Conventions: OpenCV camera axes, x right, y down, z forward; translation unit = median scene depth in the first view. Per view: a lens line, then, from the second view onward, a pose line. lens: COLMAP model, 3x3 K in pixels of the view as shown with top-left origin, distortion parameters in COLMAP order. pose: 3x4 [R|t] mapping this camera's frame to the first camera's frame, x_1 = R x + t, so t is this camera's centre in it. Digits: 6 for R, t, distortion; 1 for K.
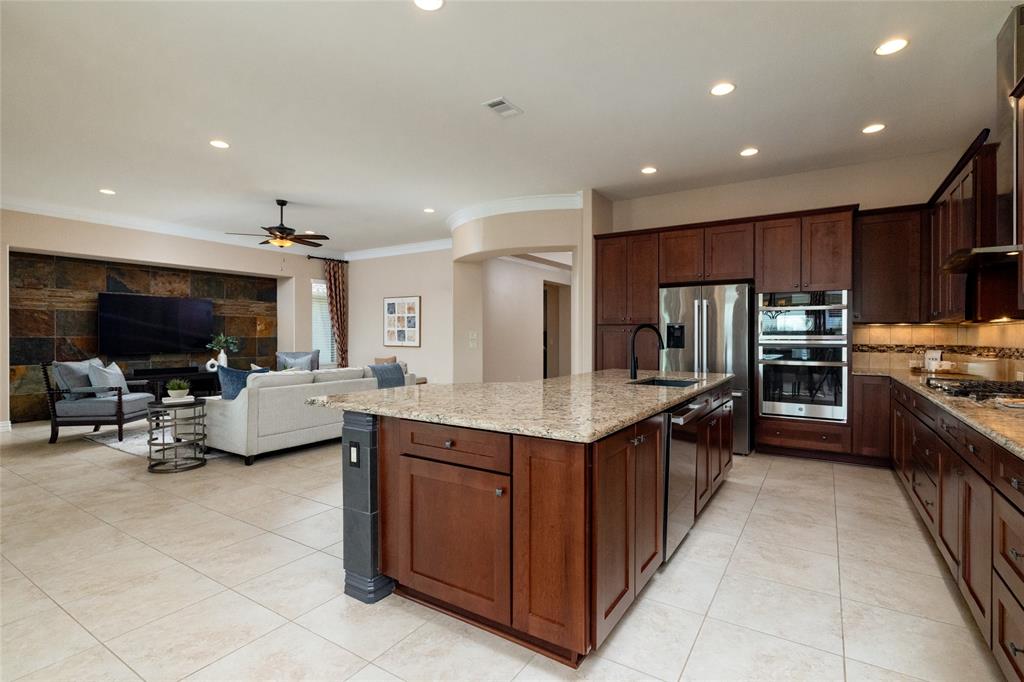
lens RADIAL K [[480.9, 0, 517.4], [0, 480.9, 337.7], [0, 0, 1]] dist [0.005250, 0.000233]
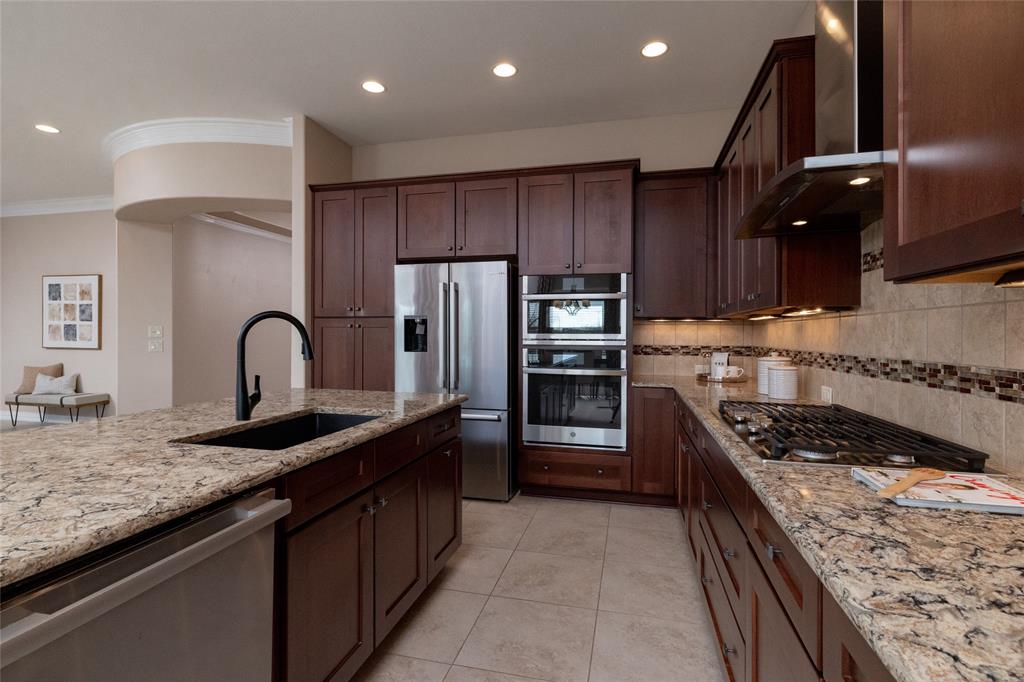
lens RADIAL K [[480.9, 0, 508.1], [0, 480.9, 333.2], [0, 0, 1]] dist [0.005250, 0.000233]
pose [[0.950231, 0.003090, 0.311531, 0.261751], [-0.001471, 0.999984, -0.005430, -0.001587], [-0.311542, 0.004702, 0.950221, 0.328905]]
